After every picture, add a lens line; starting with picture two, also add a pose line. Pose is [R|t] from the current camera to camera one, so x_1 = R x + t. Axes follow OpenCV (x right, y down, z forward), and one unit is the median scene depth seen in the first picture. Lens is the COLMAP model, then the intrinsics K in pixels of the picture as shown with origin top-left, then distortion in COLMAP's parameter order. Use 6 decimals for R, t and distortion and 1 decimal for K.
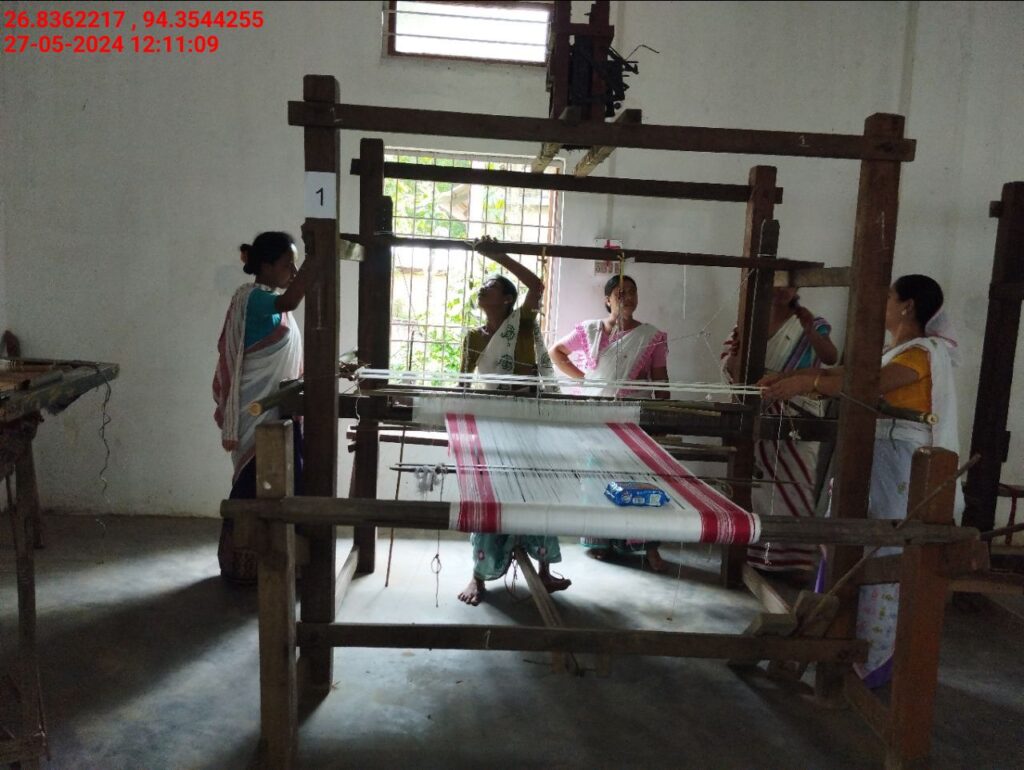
lens RADIAL K [[850.8, 0, 512.0], [0, 850.8, 385.0], [0, 0, 1]] dist [0.065105, -0.144213]
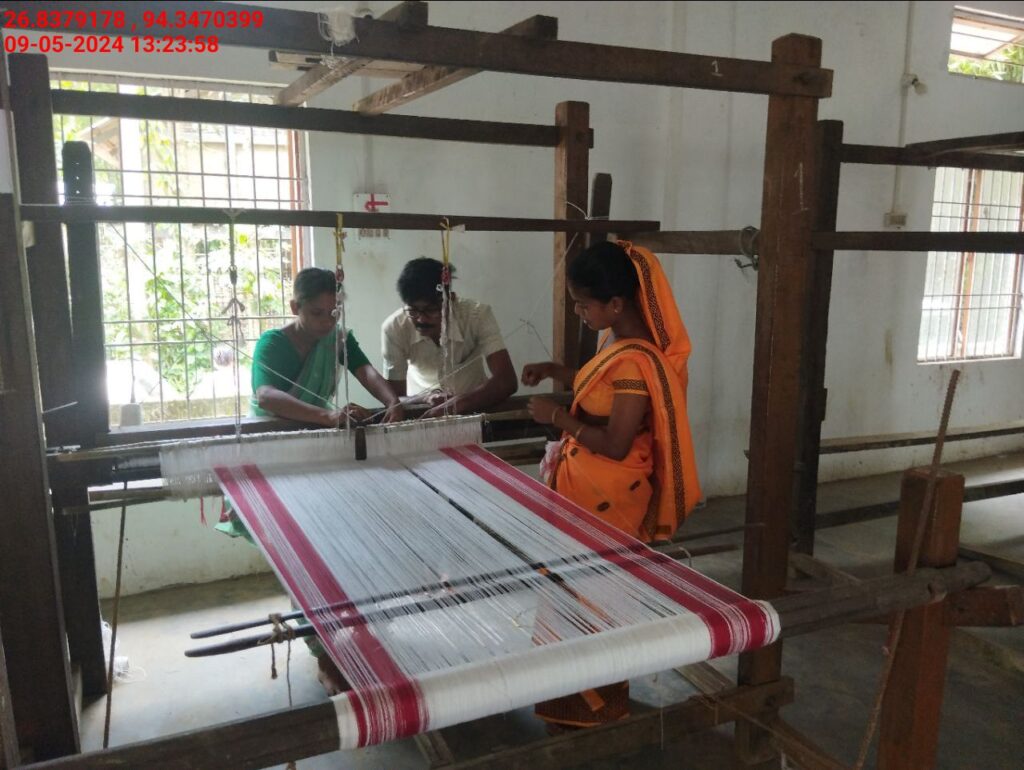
lens RADIAL K [[850.8, 0, 512.0], [0, 850.8, 385.0], [0, 0, 1]] dist [0.065105, -0.144213]
pose [[0.924487, -0.109307, 0.365206, -0.102701], [0.082945, 0.992735, 0.087158, -0.073777], [-0.372080, -0.050285, 0.926838, 0.293038]]
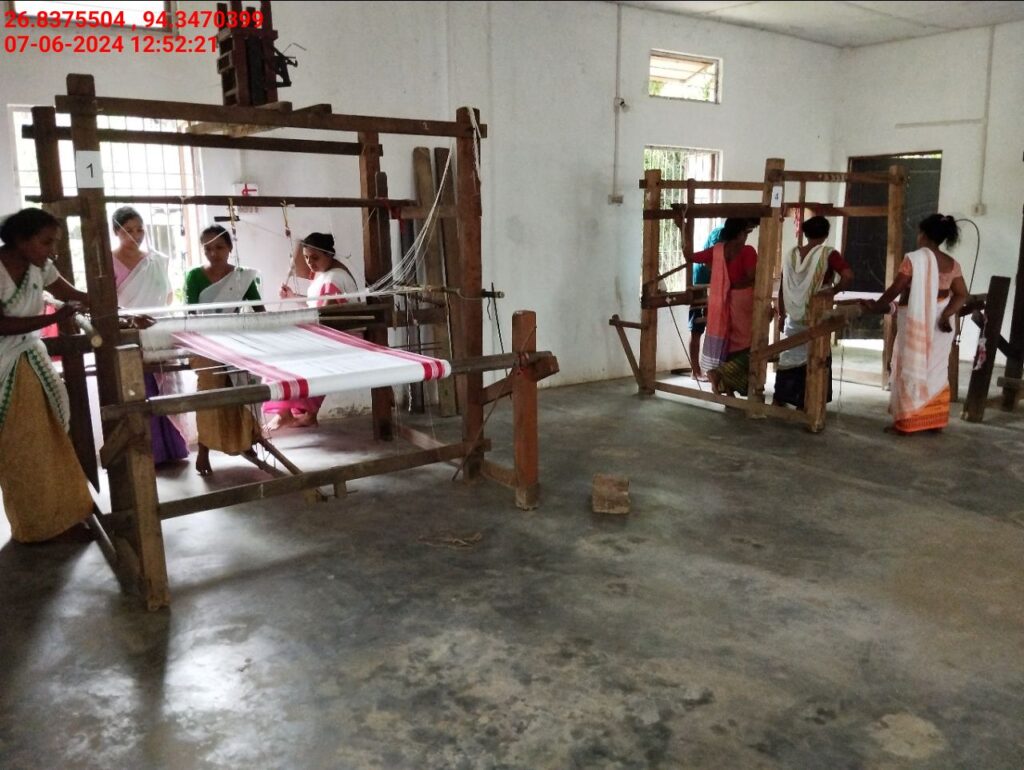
lens RADIAL K [[844.3, 0, 509.4], [0, 844.3, 399.9], [0, 0, 1]] dist [0.002459, -0.014909]
pose [[0.850614, -0.168192, 0.498164, -0.302554], [0.113767, 0.983887, 0.137925, 0.006973], [-0.513335, -0.060646, 0.856043, -0.321604]]
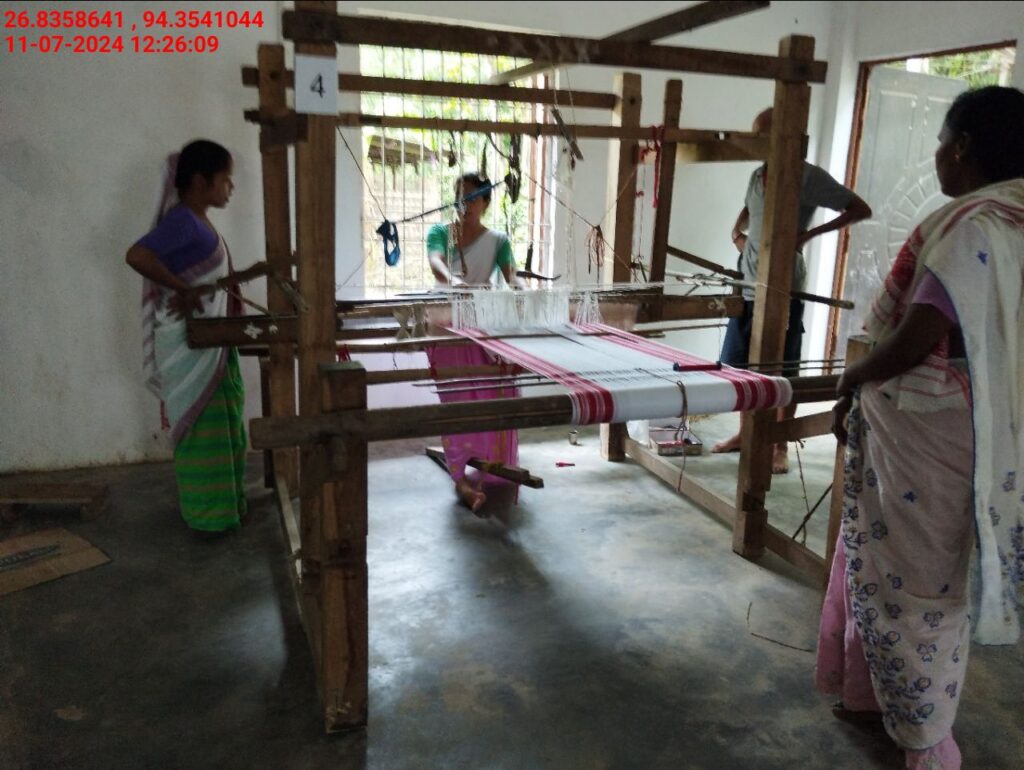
lens RADIAL K [[843.7, 0, 490.0], [0, 843.7, 375.1], [0, 0, 1]] dist [0.133629, -0.240824]
pose [[0.952993, -0.096022, 0.287375, 1.081499], [0.058037, 0.988743, 0.137912, 0.037327], [-0.297382, -0.114751, 0.947838, 0.236842]]
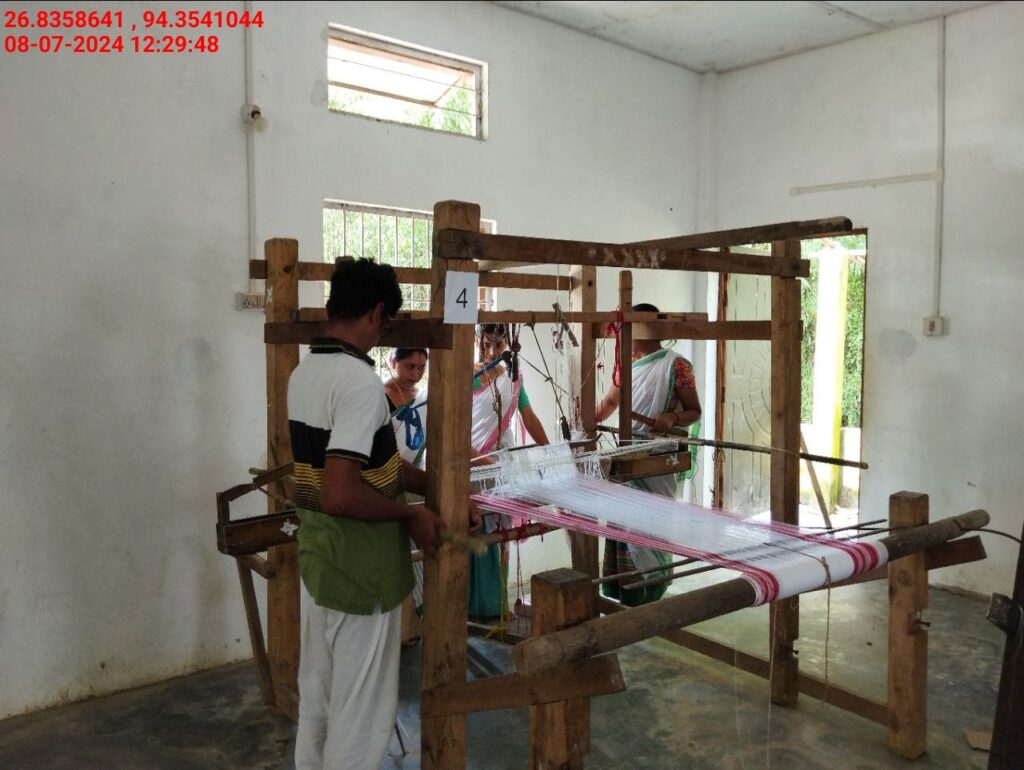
lens RADIAL K [[838.2, 0, 535.1], [0, 838.2, 379.3], [0, 0, 1]] dist [0.056043, -0.013899]
pose [[0.802098, -0.094602, 0.589652, 0.794639], [0.111773, 0.993706, 0.007384, -0.038757], [-0.586640, 0.059984, 0.807623, 0.367107]]
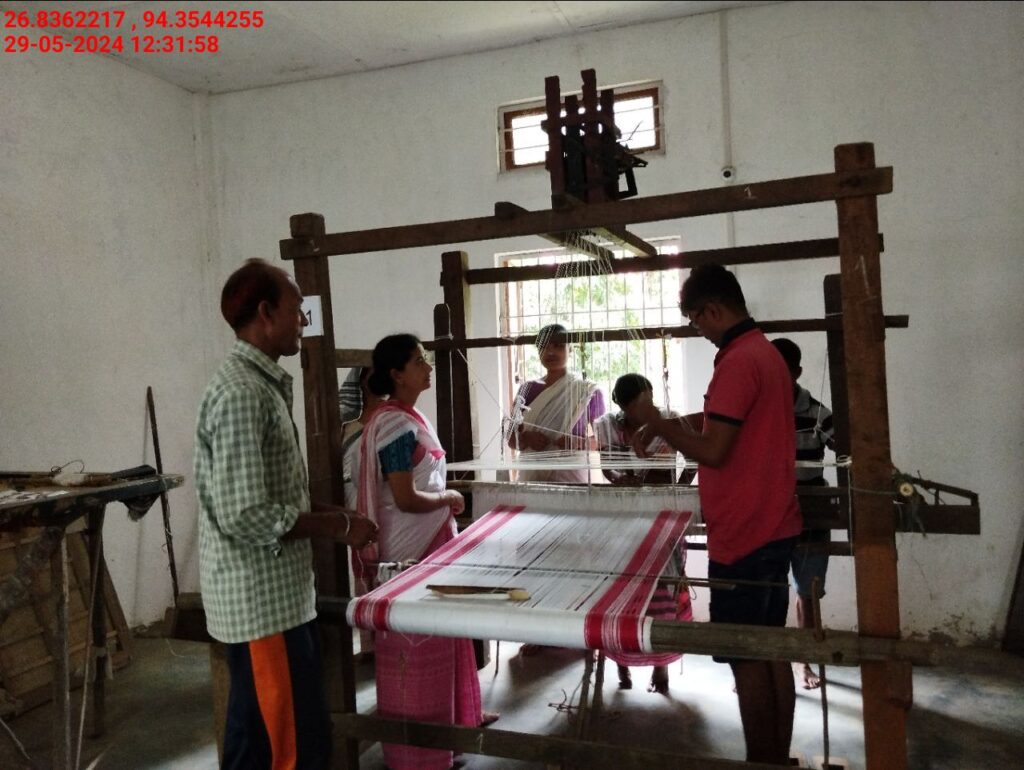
lens RADIAL K [[847.1, 0, 510.7], [0, 847.1, 374.3], [0, 0, 1]] dist [0.008573, -0.002077]
pose [[0.910392, -0.092571, -0.403259, 0.365736], [0.045501, 0.991138, -0.124799, 0.002777], [0.411238, 0.095267, 0.906536, 0.087445]]
